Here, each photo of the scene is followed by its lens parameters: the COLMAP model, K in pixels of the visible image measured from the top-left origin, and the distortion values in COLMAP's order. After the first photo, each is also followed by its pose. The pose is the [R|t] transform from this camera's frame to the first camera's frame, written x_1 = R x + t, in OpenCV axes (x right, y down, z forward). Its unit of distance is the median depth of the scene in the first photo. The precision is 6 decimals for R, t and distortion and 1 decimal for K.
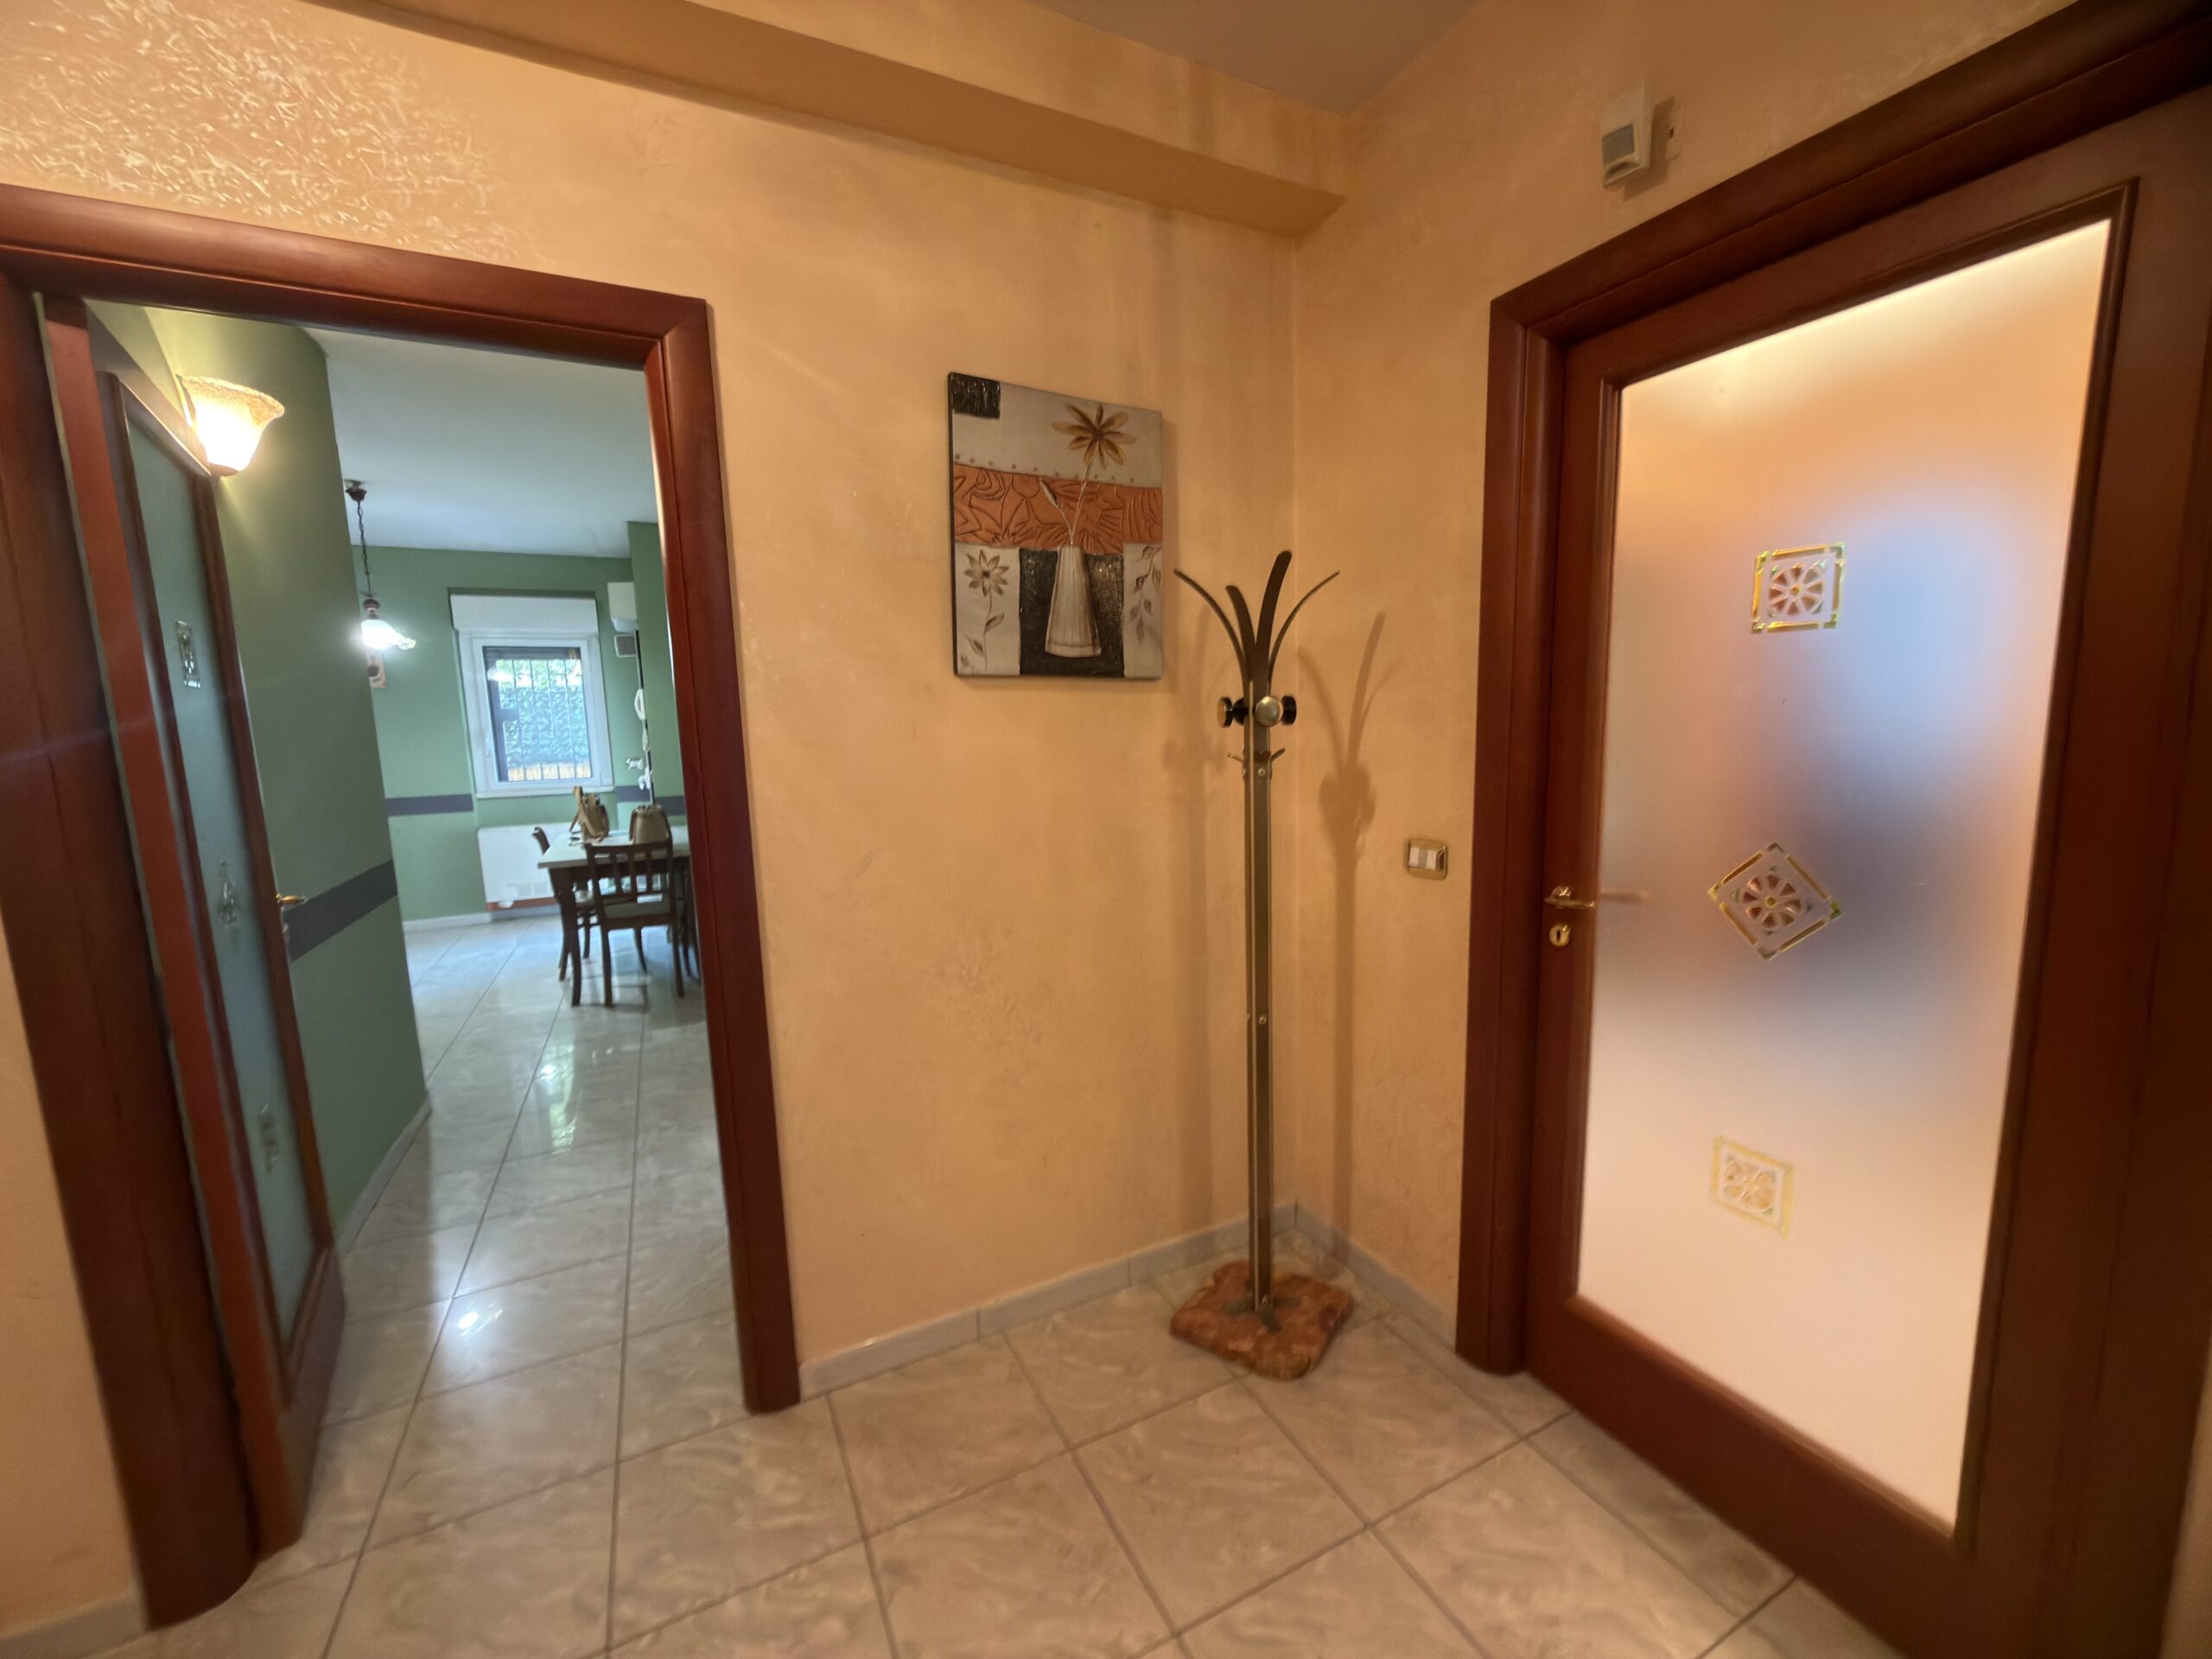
lens RADIAL K [[884.1, 0, 1108.5], [0, 884.1, 828.8], [0, 0, 1]] dist [0.000220, 0.000447]
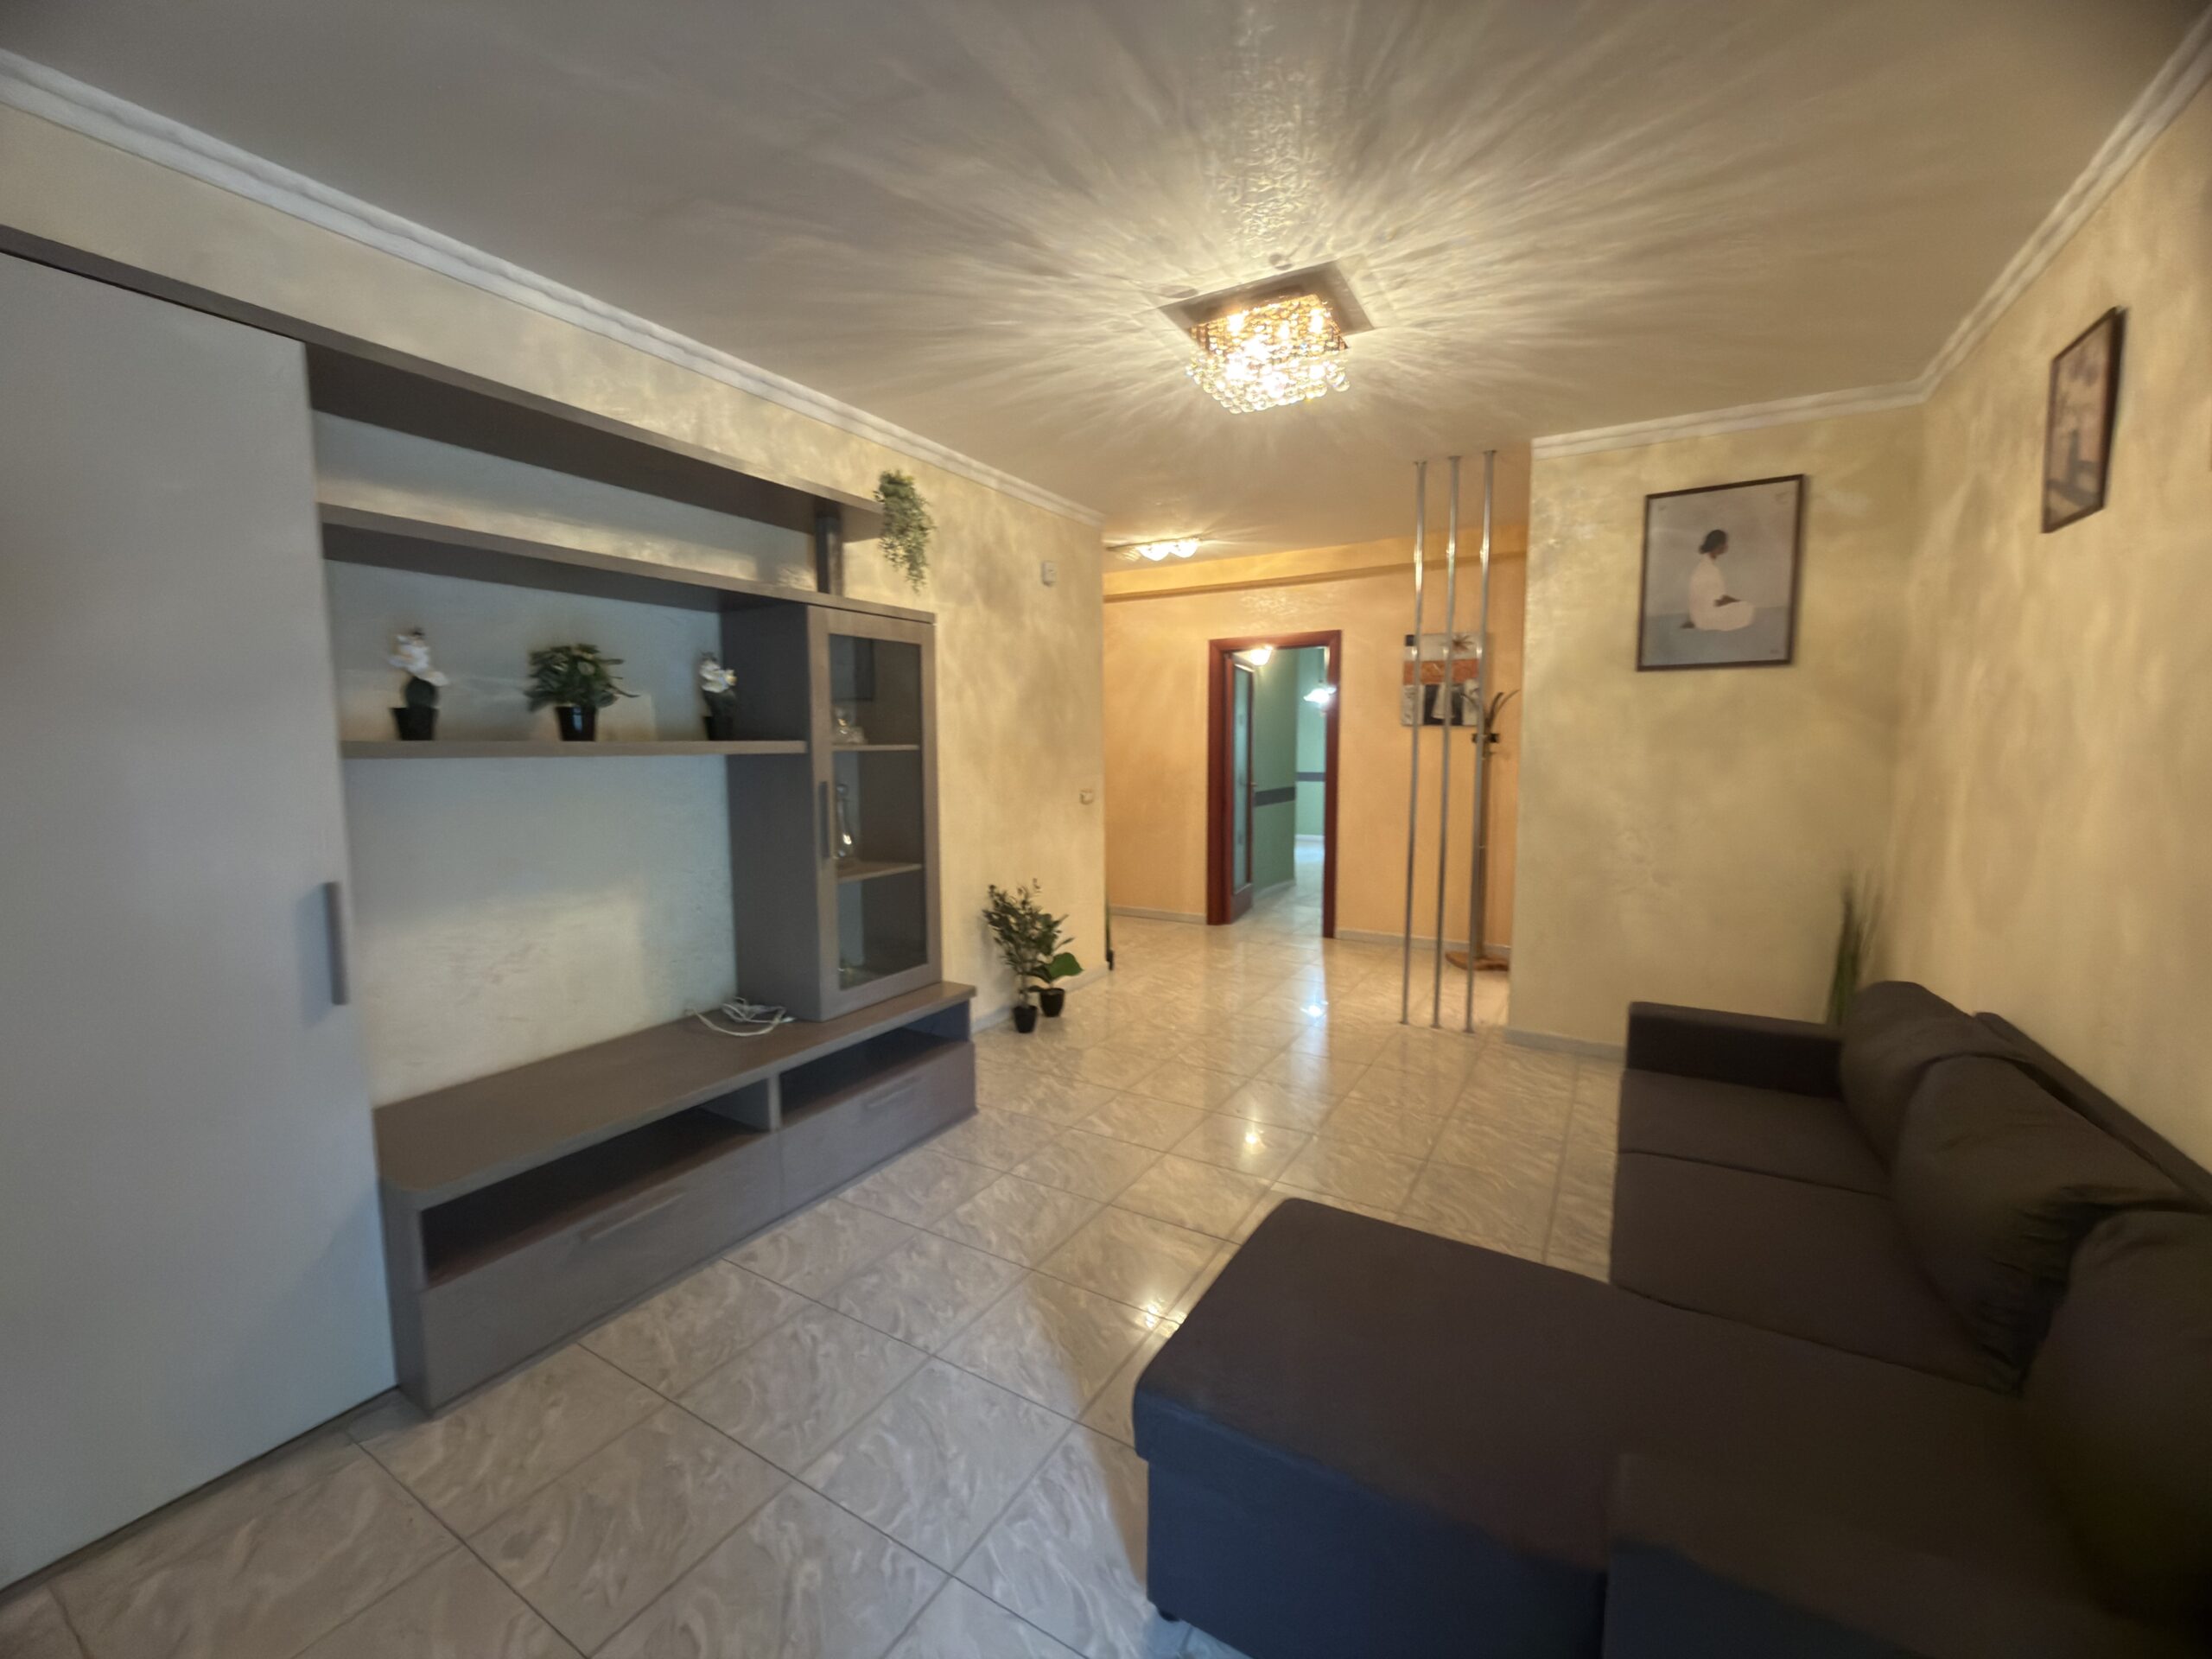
lens RADIAL K [[884.1, 0, 1108.5], [0, 884.1, 828.8], [0, 0, 1]] dist [0.000220, 0.000447]
pose [[0.537916, 0.106433, -0.836253, 1.925173], [-0.124713, 0.991129, 0.045924, 0.180421], [0.833723, 0.079588, 0.546418, -1.565354]]
